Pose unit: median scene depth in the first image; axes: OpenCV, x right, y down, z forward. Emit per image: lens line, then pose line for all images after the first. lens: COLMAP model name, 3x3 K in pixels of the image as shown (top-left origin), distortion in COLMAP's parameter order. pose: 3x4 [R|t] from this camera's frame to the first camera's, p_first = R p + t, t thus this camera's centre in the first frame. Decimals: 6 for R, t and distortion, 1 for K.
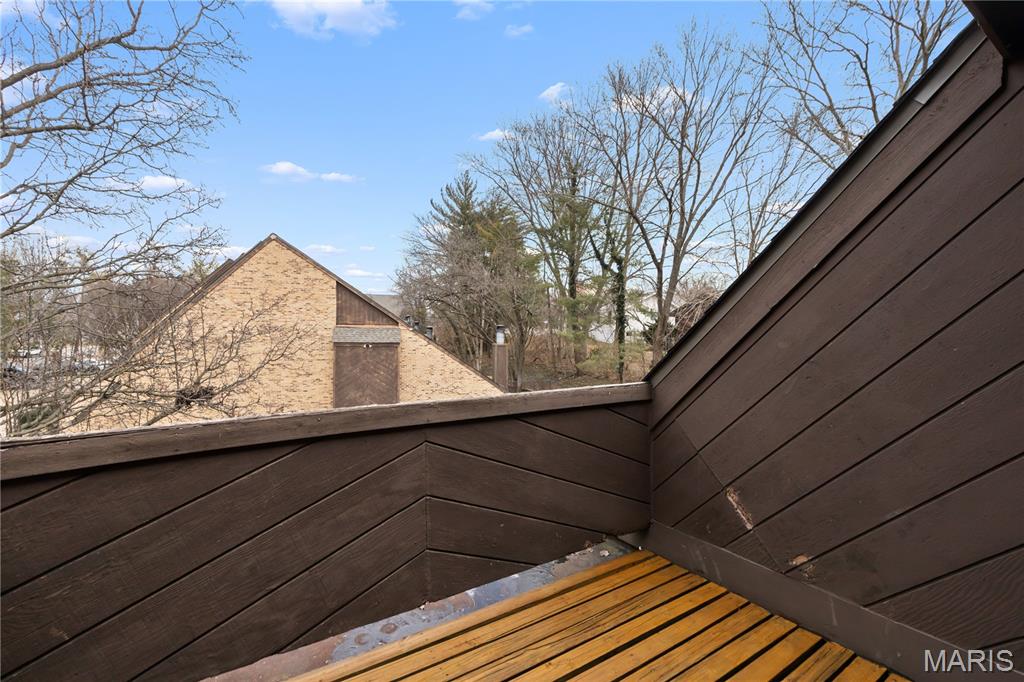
lens RADIAL K [[470.9, 0, 512.7], [0, 470.9, 341.6], [0, 0, 1]] dist [0.004784, -0.001508]
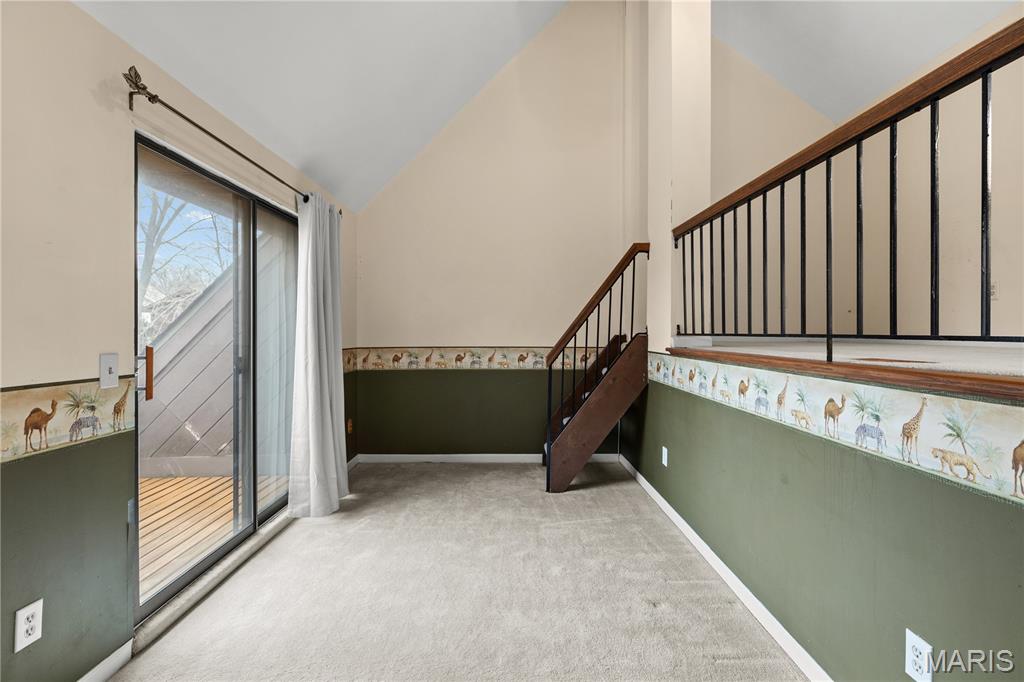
lens RADIAL K [[470.9, 0, 511.6], [0, 470.9, 341.0], [0, 0, 1]] dist [0.004784, -0.001508]
pose [[0.554678, -0.033041, 0.831409, -0.033718], [0.026827, 0.999402, 0.021819, -0.000857], [-0.831633, 0.010202, 0.555233, -0.102423]]
